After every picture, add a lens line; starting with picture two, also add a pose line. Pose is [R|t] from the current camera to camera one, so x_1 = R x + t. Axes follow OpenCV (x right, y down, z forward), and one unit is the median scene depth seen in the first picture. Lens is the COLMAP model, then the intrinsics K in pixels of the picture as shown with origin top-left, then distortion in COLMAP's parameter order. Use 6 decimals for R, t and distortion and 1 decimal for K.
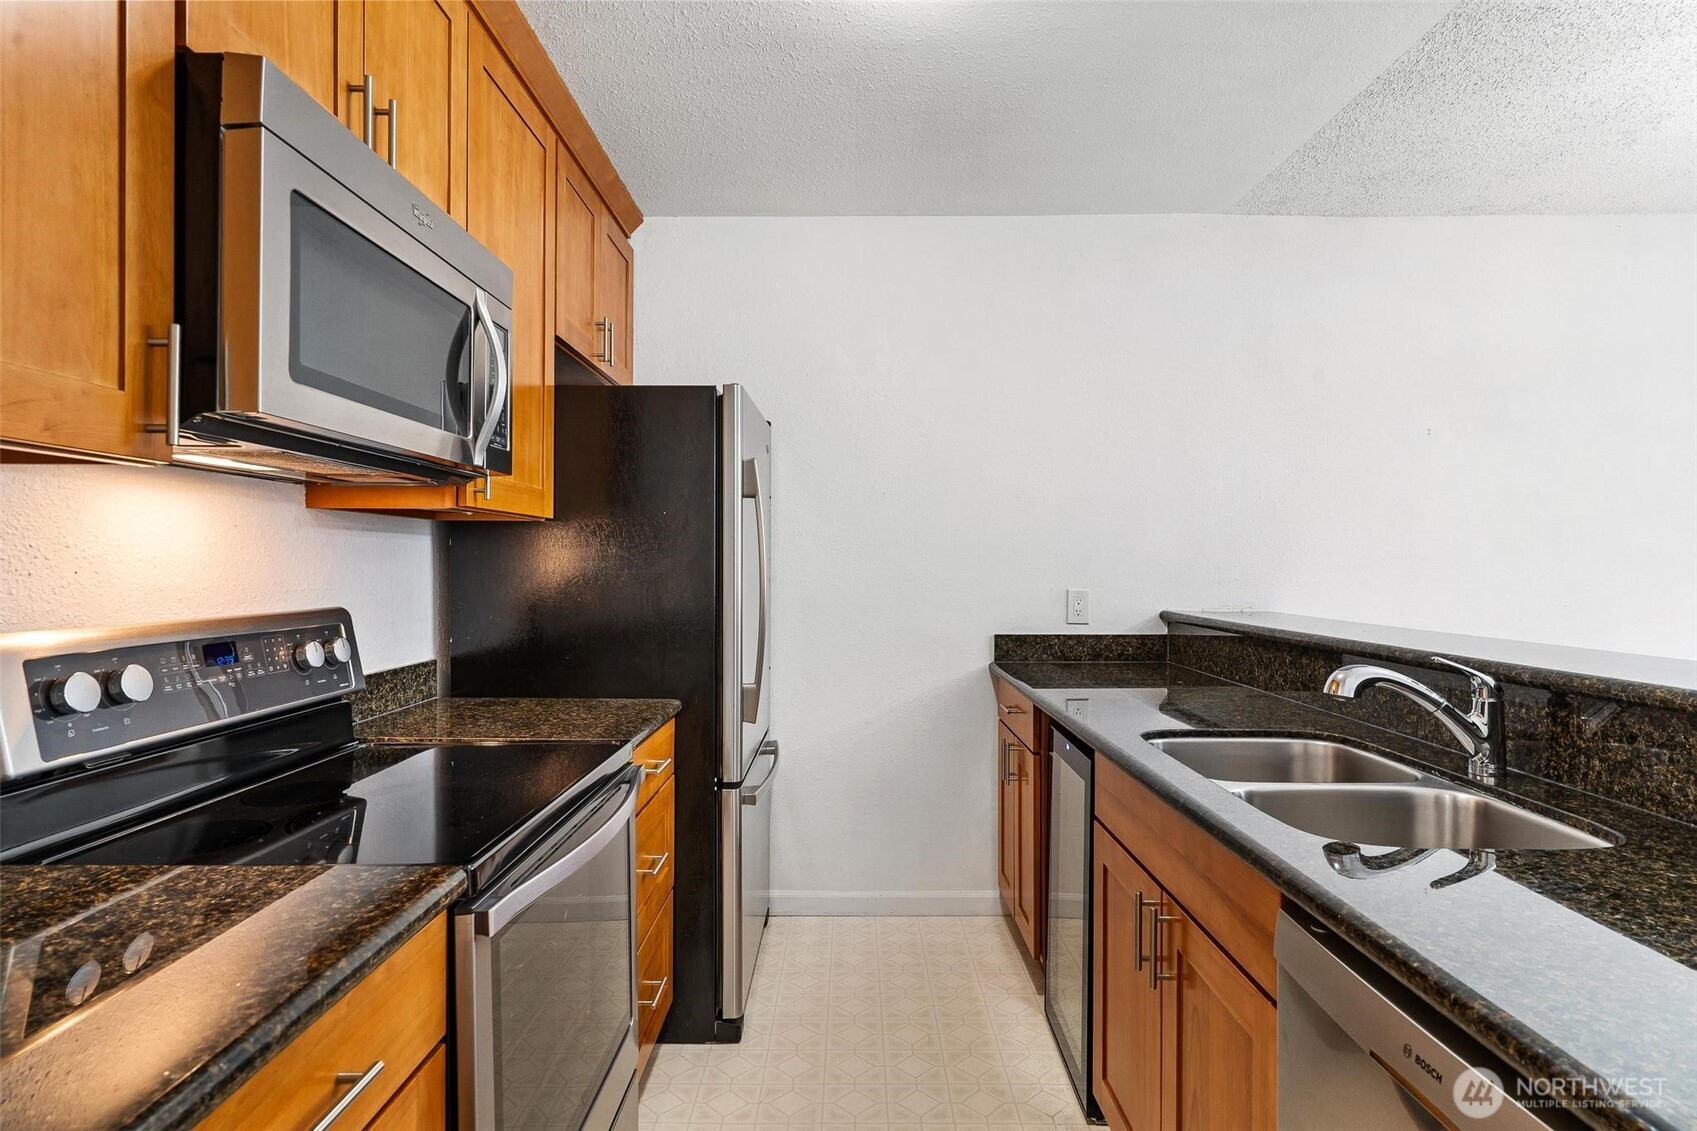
lens RADIAL K [[891.9, 0, 849.6], [0, 891.9, 564.8], [0, 0, 1]] dist [-0.001011, -0.000419]
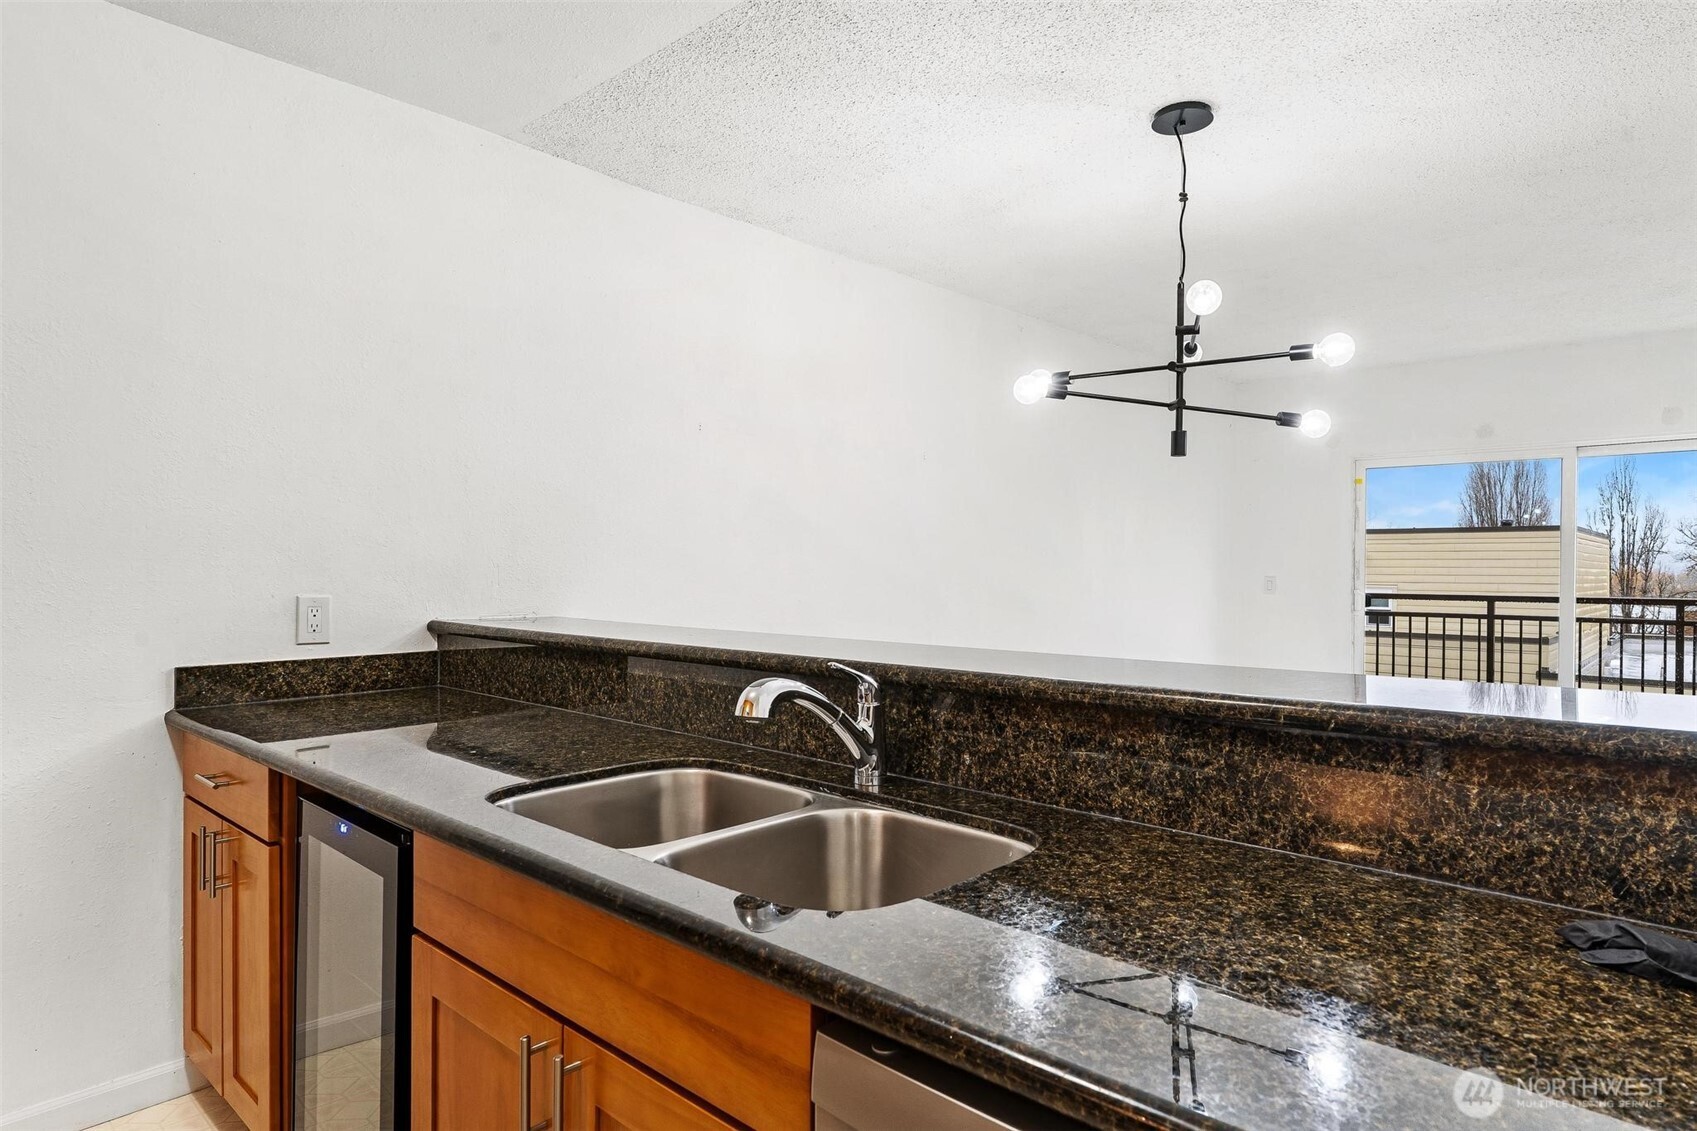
lens RADIAL K [[971.8, 0, 851.2], [0, 971.8, 572.2], [0, 0, 1]] dist [0.007345, 0.001302]
pose [[0.678096, -0.004781, 0.734958, -0.056222], [-0.001412, 0.999969, 0.007808, 0.003363], [-0.734972, -0.006332, 0.678068, 0.312761]]
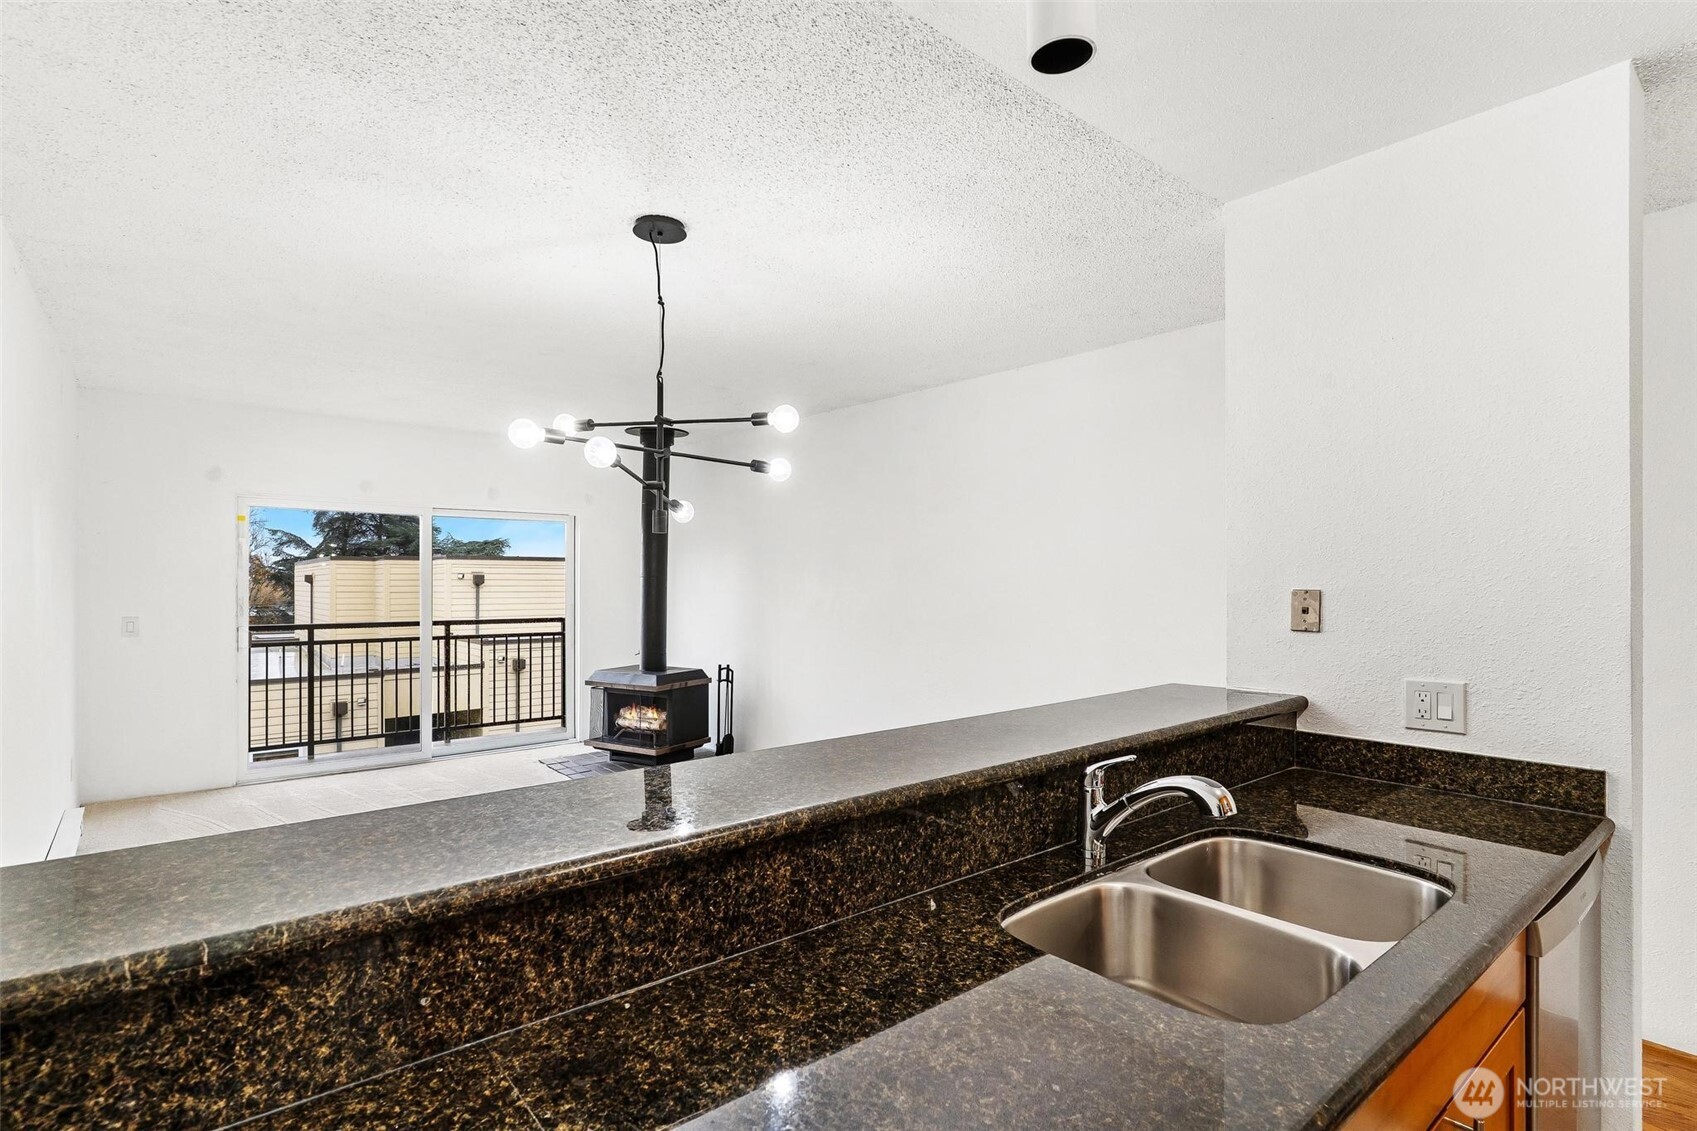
lens RADIAL K [[827.6, 0, 847.2], [0, 827.6, 573.5], [0, 0, 1]] dist [0.001022, 0.000260]
pose [[-0.640510, 0.004479, 0.767937, 0.126580], [0.000011, 0.999983, -0.005824, -0.101100], [-0.767950, -0.003722, -0.640499, 1.856905]]
